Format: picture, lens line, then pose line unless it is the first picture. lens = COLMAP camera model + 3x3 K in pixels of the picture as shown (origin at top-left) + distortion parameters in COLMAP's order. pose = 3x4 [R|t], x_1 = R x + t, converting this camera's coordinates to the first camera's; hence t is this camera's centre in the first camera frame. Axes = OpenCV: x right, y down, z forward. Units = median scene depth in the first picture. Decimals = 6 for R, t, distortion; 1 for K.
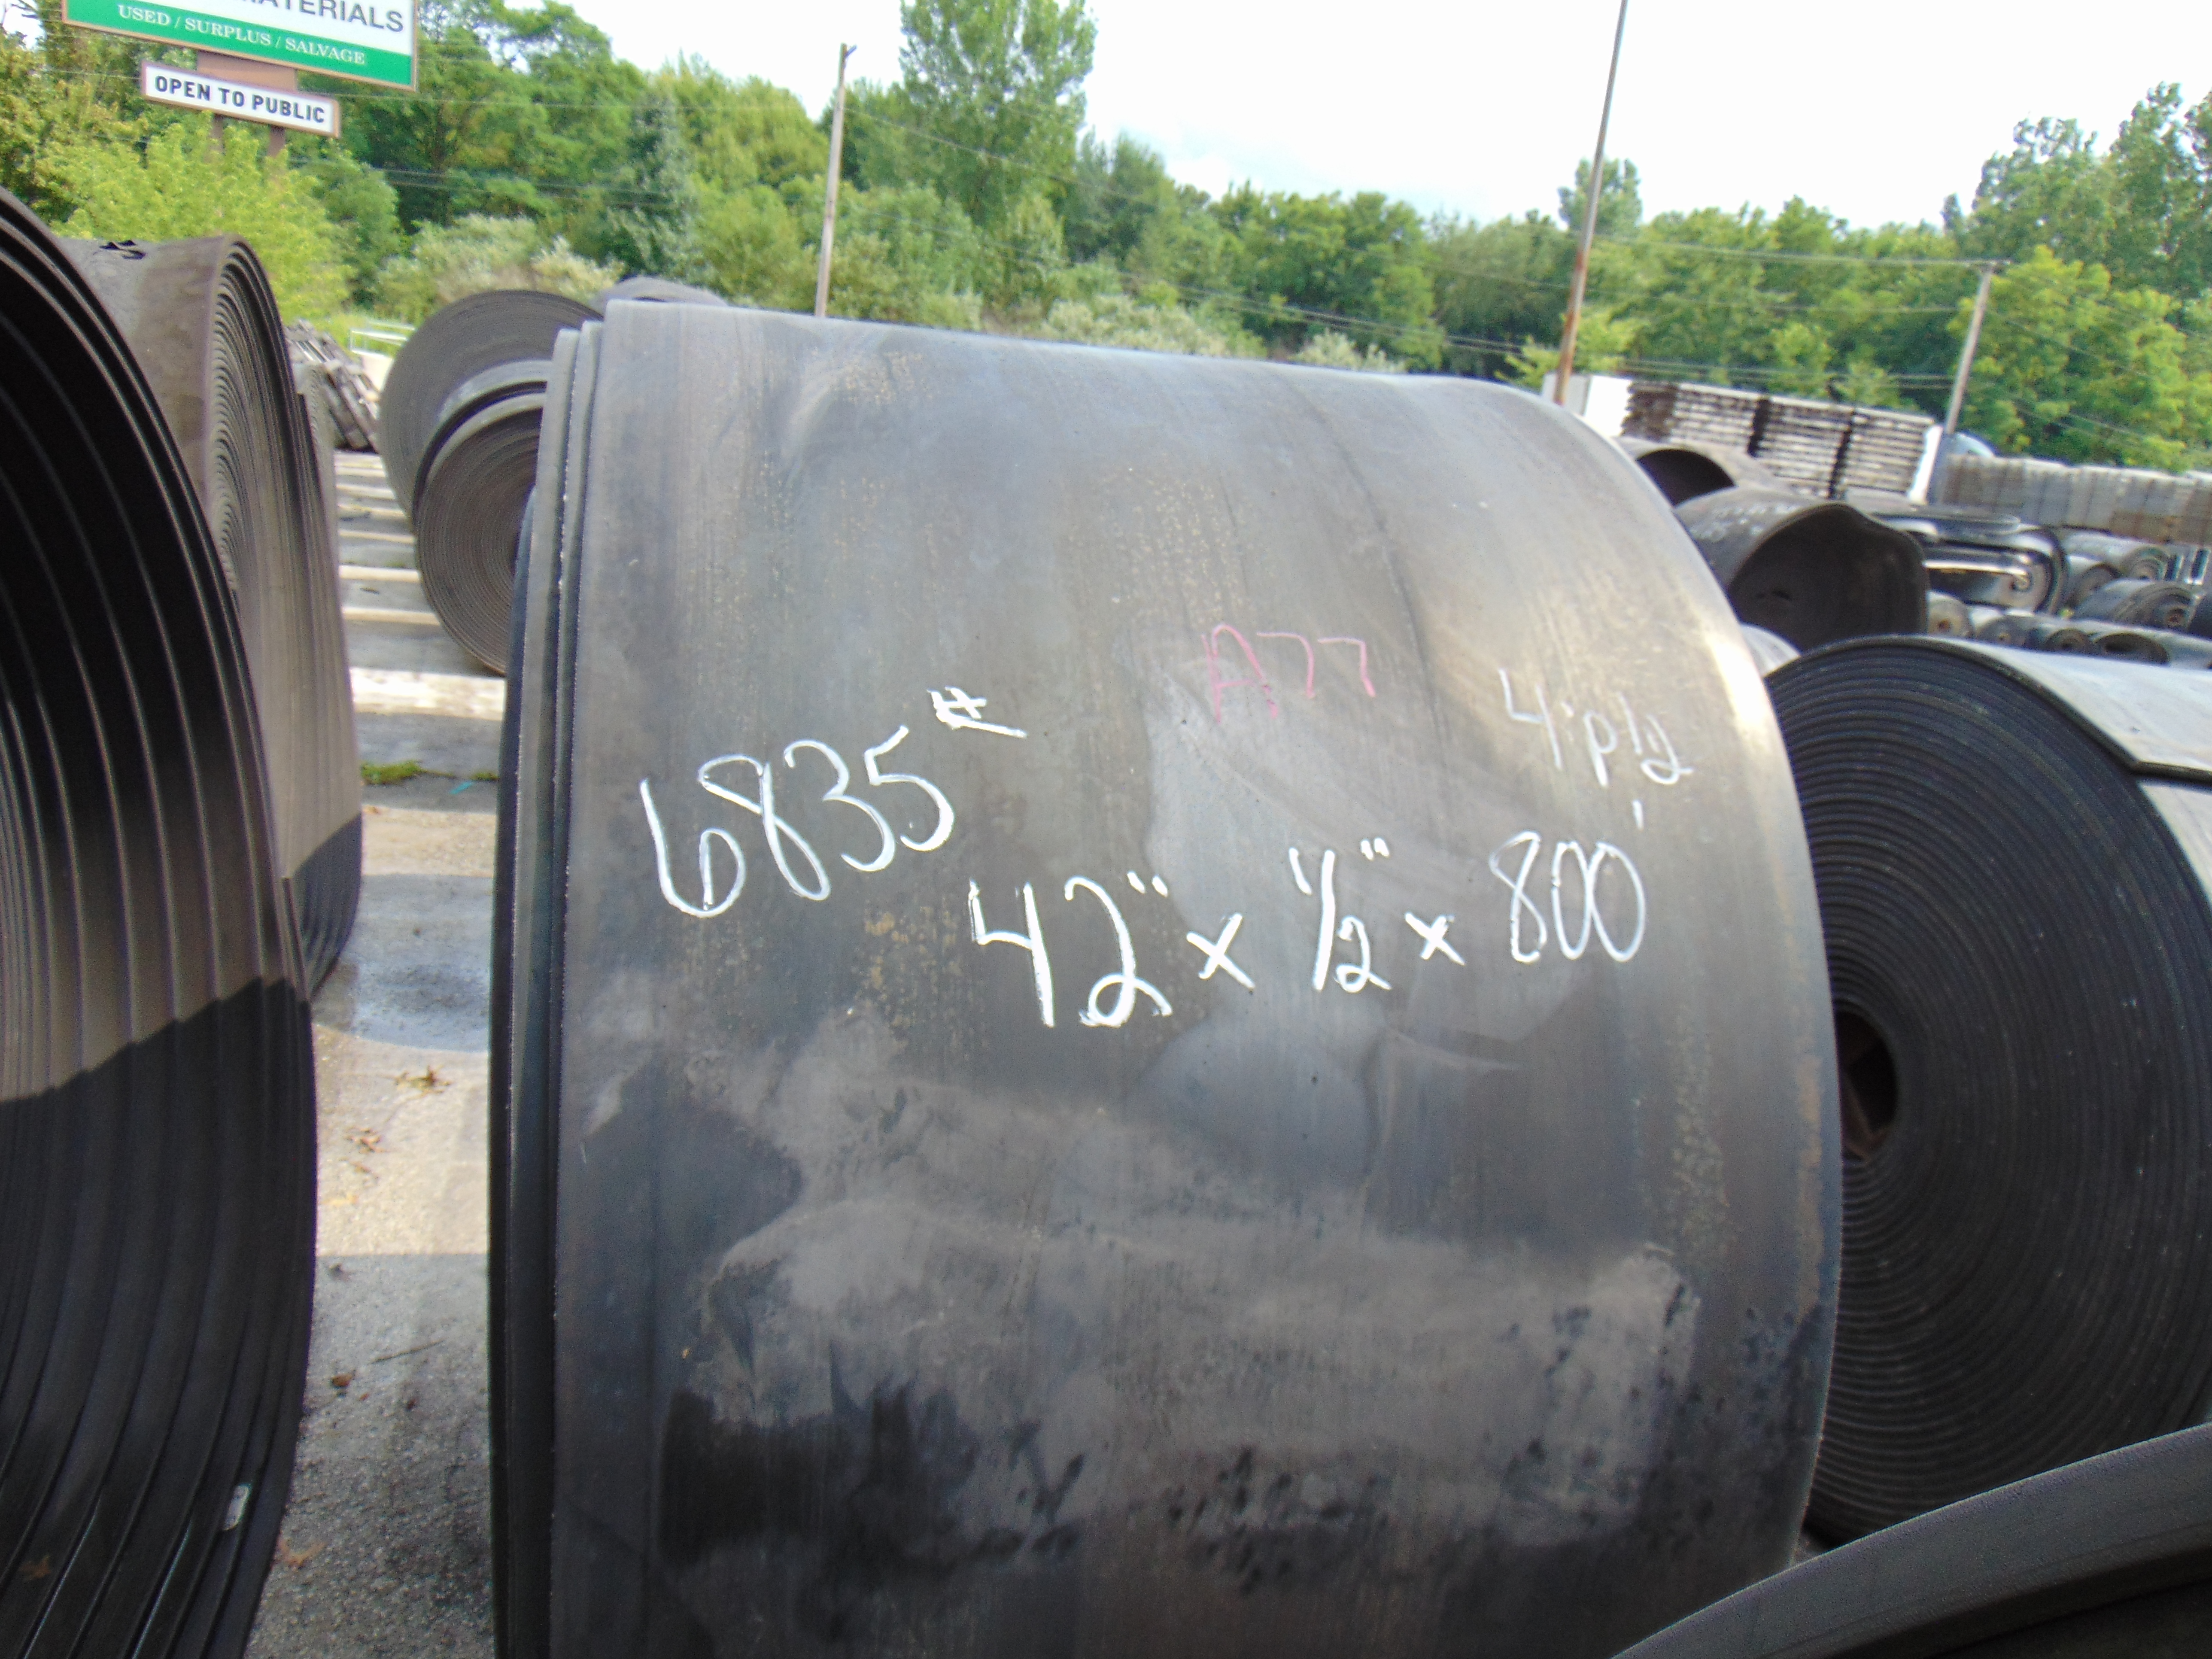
lens RADIAL K [[1596.3, 0, 1121.3], [0, 1596.3, 843.9], [0, 0, 1]] dist [0.008621, 0.000257]
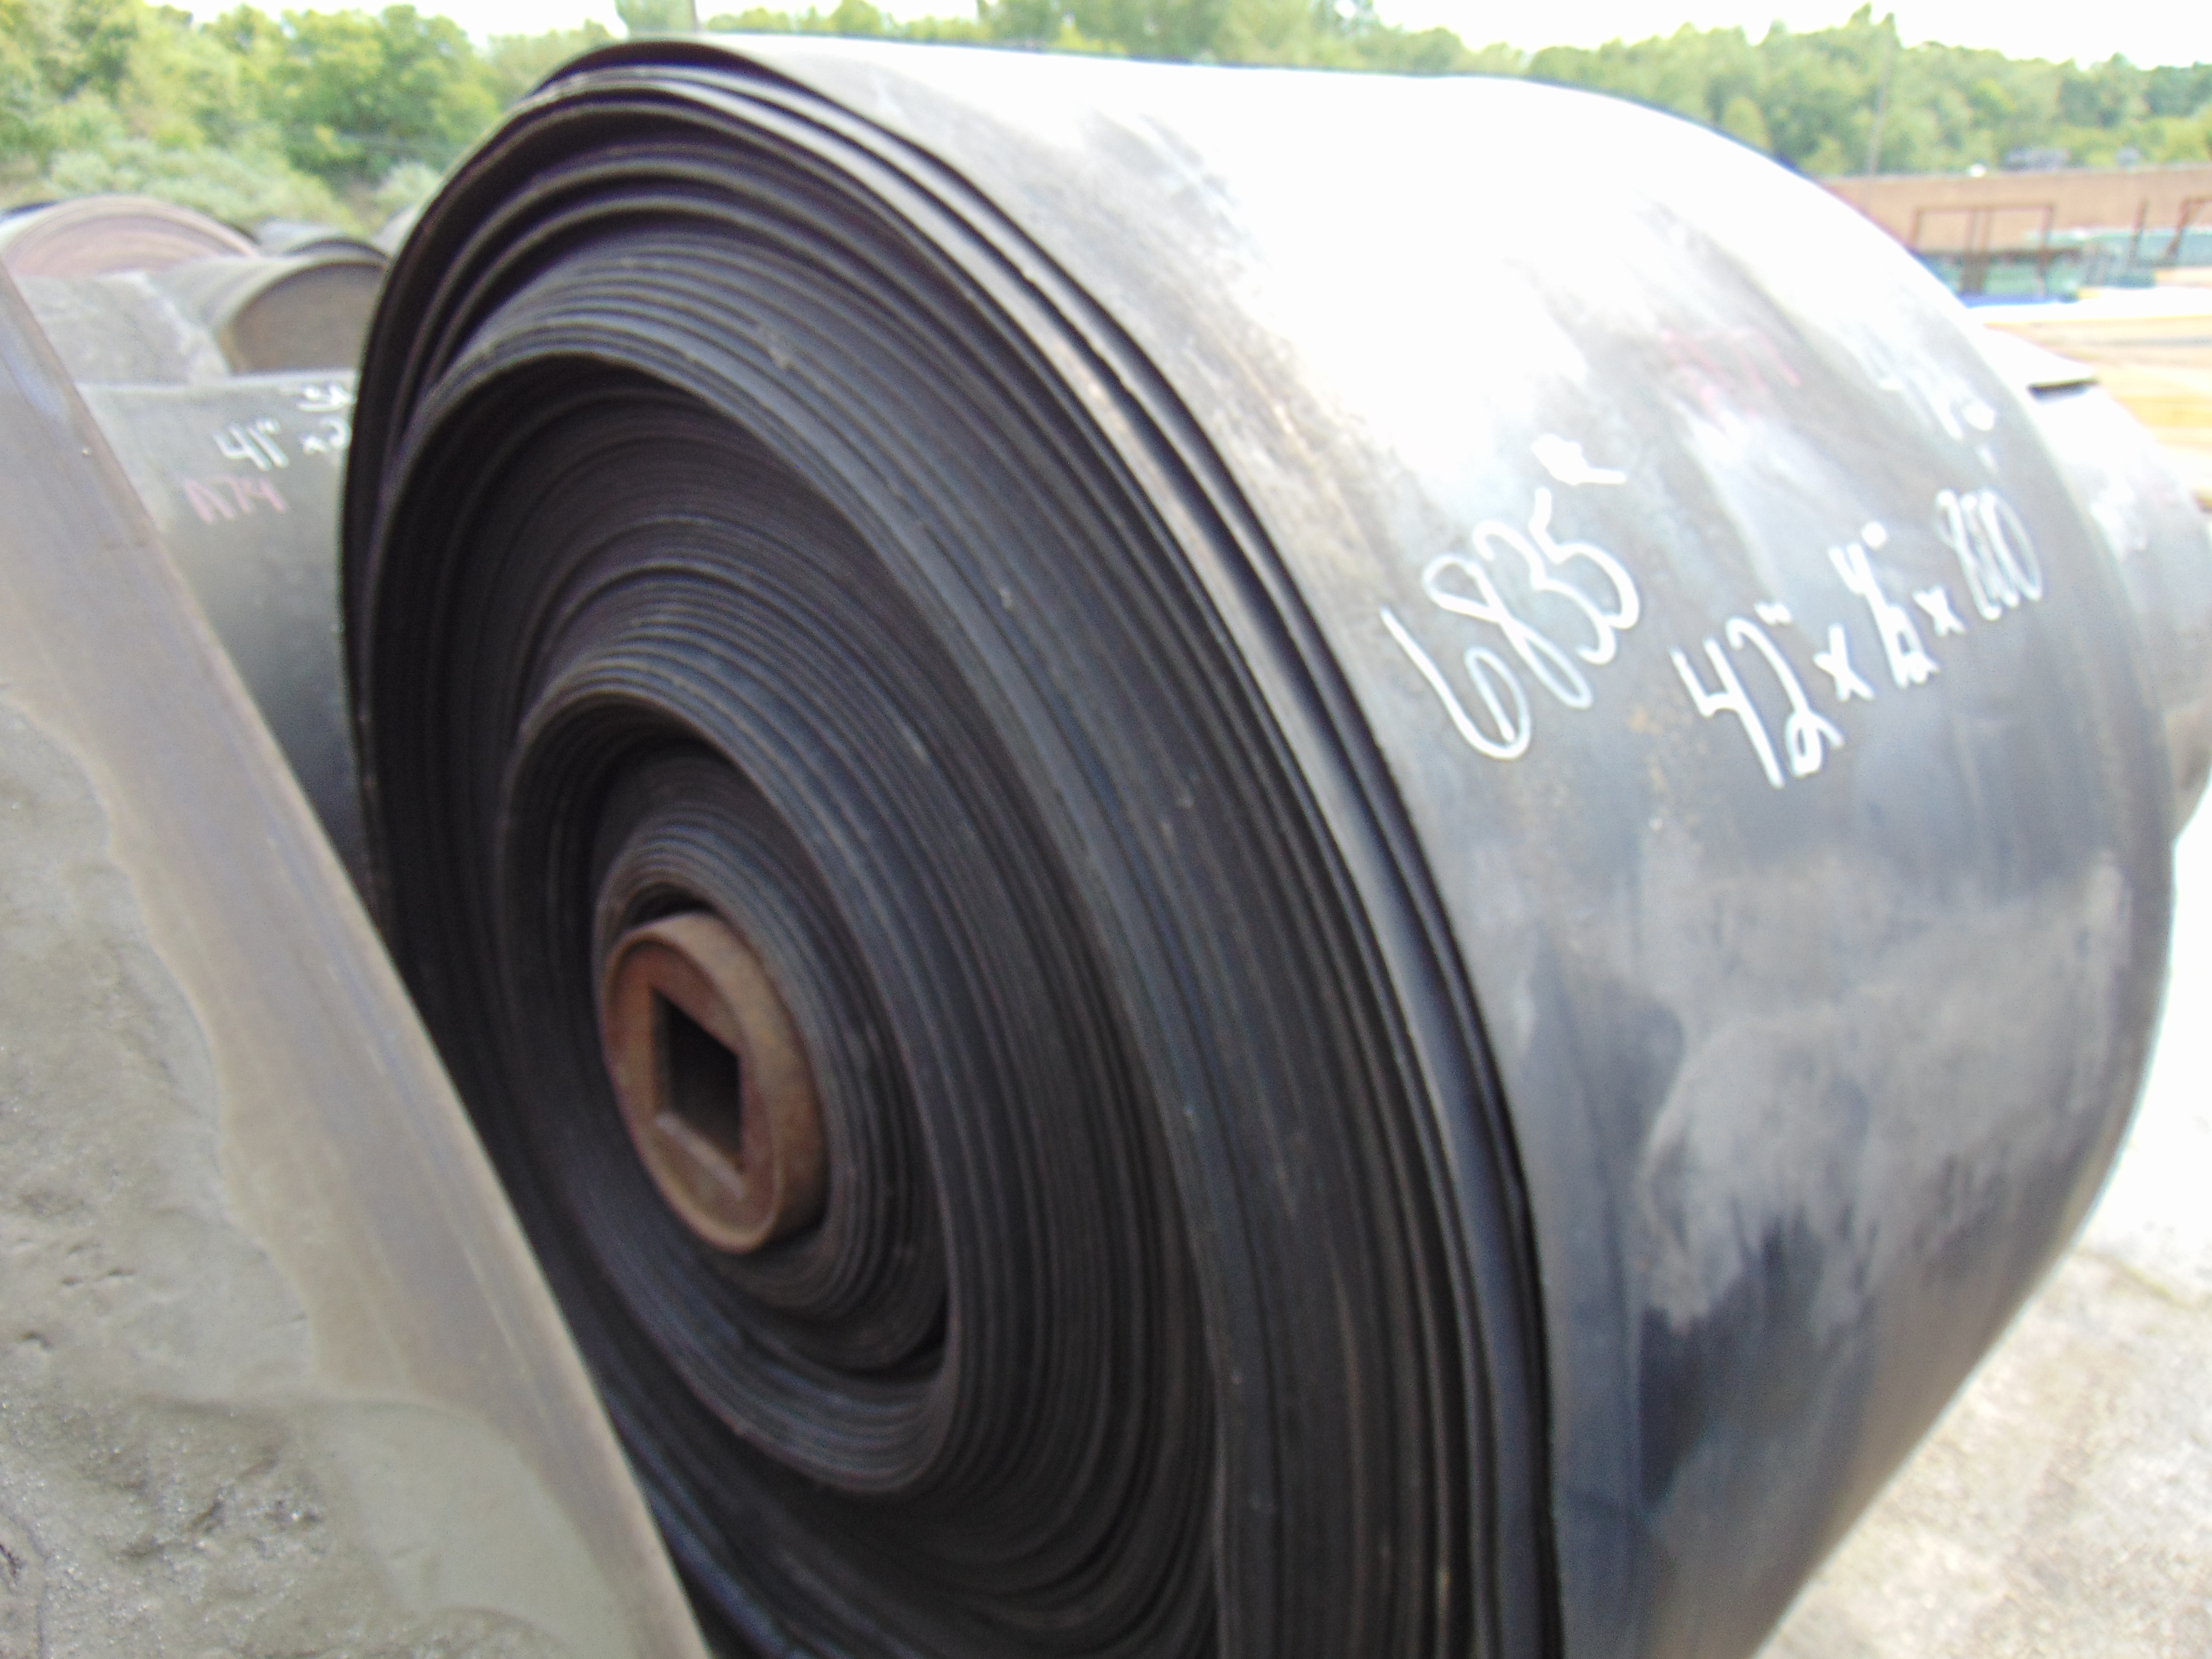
lens RADIAL K [[1596.3, 0, 1119.0], [0, 1596.3, 825.1], [0, 0, 1]] dist [0.008621, 0.000257]
pose [[0.865263, -0.268694, 0.423231, -0.692416], [0.227944, 0.962783, 0.145222, -0.073012], [-0.446500, -0.029182, 0.894308, 0.335930]]
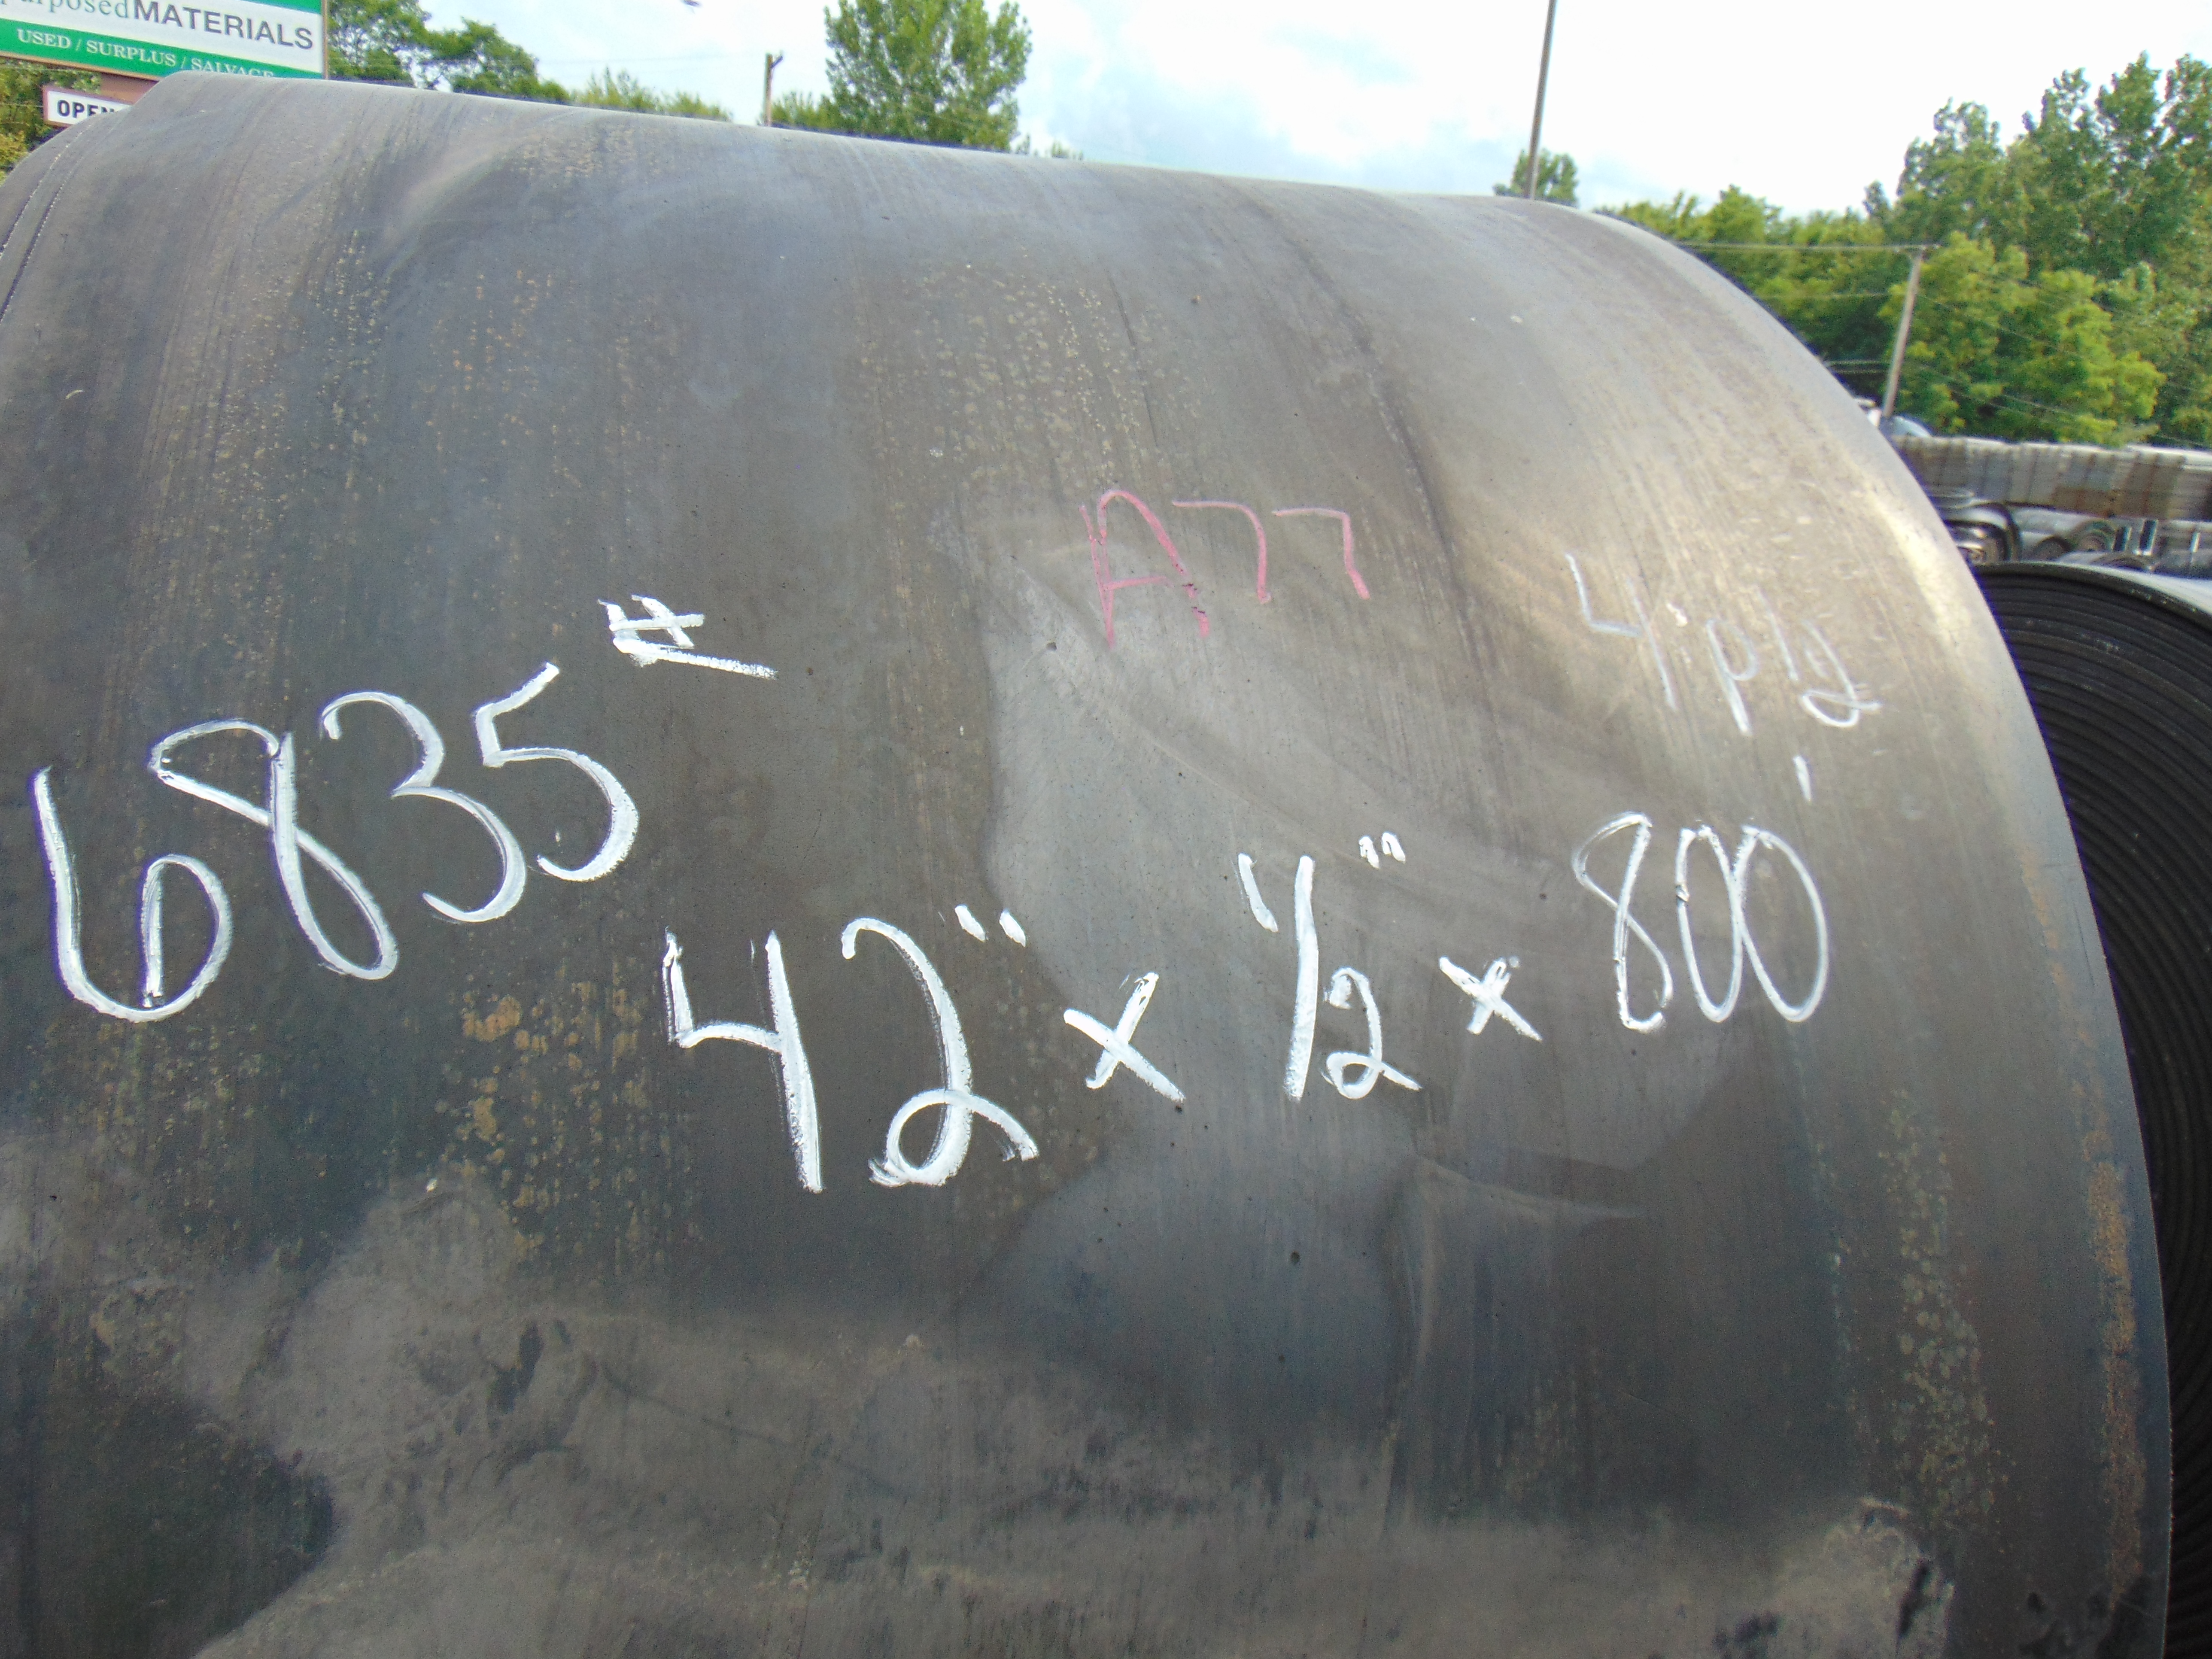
lens RADIAL K [[1596.3, 0, 1100.8], [0, 1596.3, 844.0], [0, 0, 1]] dist [0.008621, 0.000257]
pose [[0.999283, -0.035676, 0.012677, 0.047562], [0.035746, 0.999347, -0.005302, 0.000619], [-0.012480, 0.005751, 0.999906, 0.411183]]
